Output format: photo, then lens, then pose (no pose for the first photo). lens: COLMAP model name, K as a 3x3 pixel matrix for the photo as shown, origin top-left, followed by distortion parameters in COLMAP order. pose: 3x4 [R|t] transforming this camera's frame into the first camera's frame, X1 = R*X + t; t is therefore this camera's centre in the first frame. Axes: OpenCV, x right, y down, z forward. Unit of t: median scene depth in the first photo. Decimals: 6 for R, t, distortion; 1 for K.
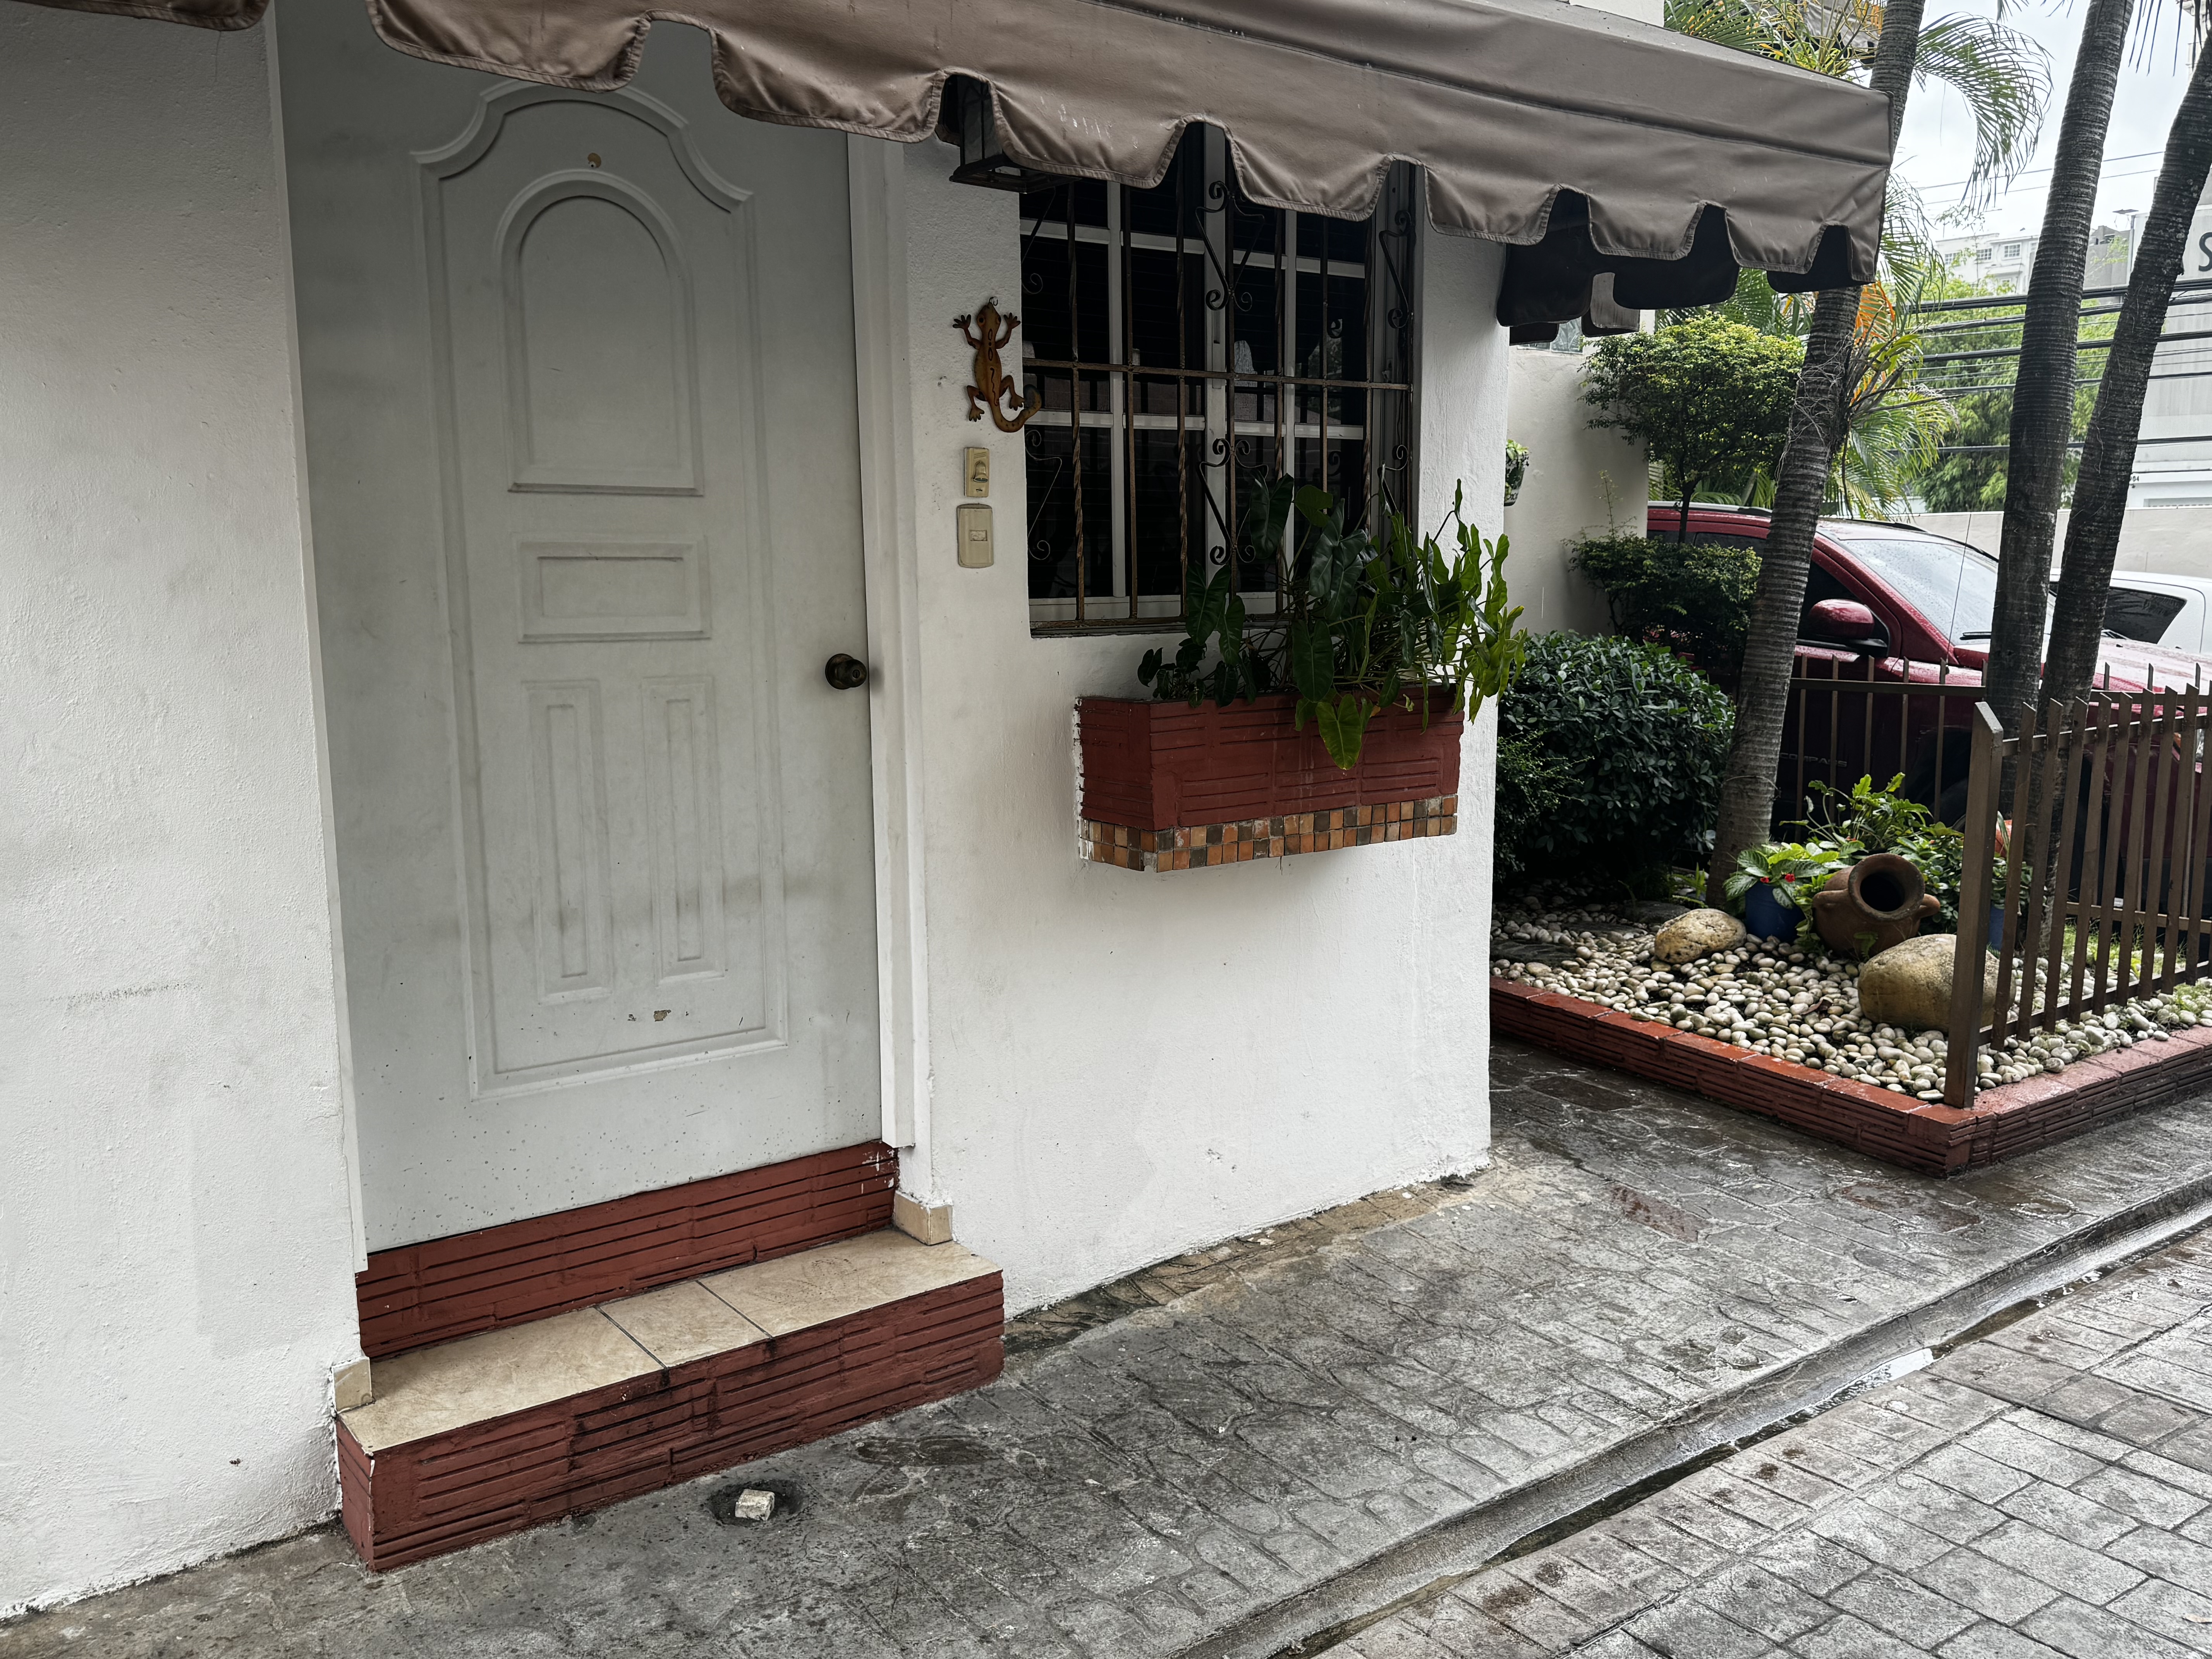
lens RADIAL K [[1796.0, 0, 1102.6], [0, 1796.0, 832.9], [0, 0, 1]] dist [0.051554, -0.014510]
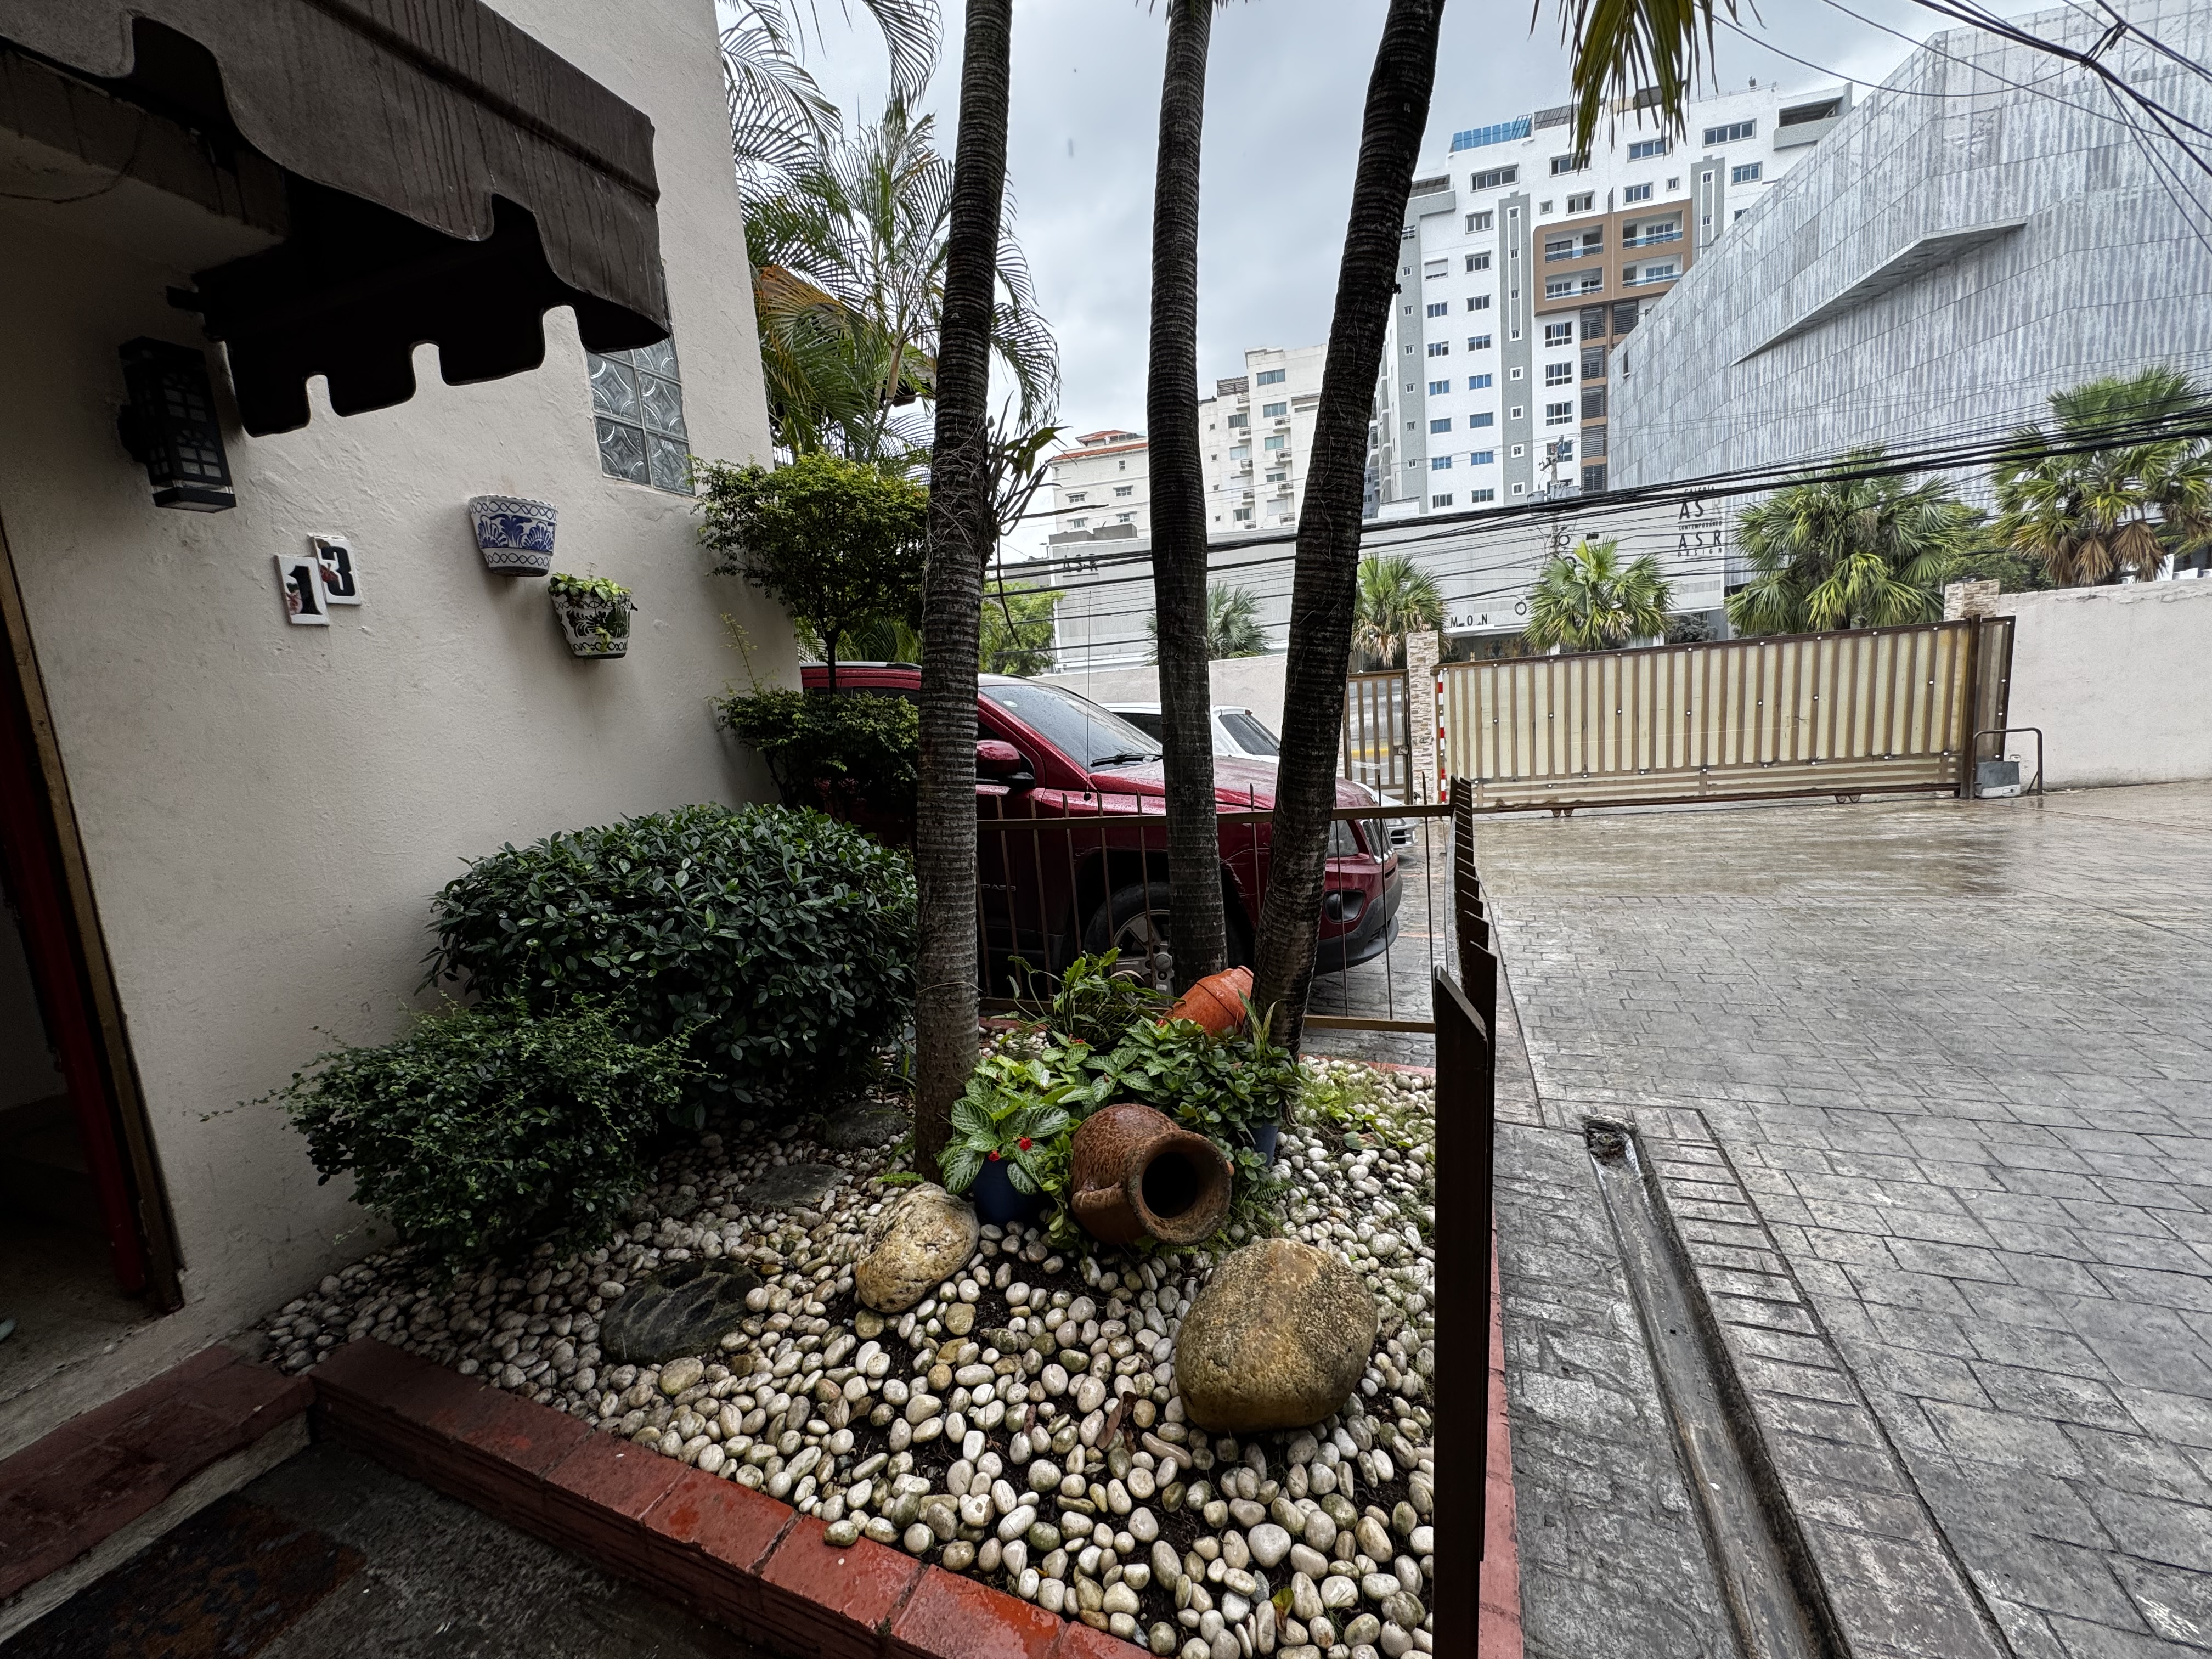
lens RADIAL K [[883.7, 0, 1107.2], [0, 883.7, 828.2], [0, 0, 1]] dist [0.000266, 0.000202]
pose [[0.841905, -0.131001, 0.523483, 0.215588], [0.142584, 0.989613, 0.018335, -0.089720], [-0.520447, 0.059204, 0.851839, 0.608006]]
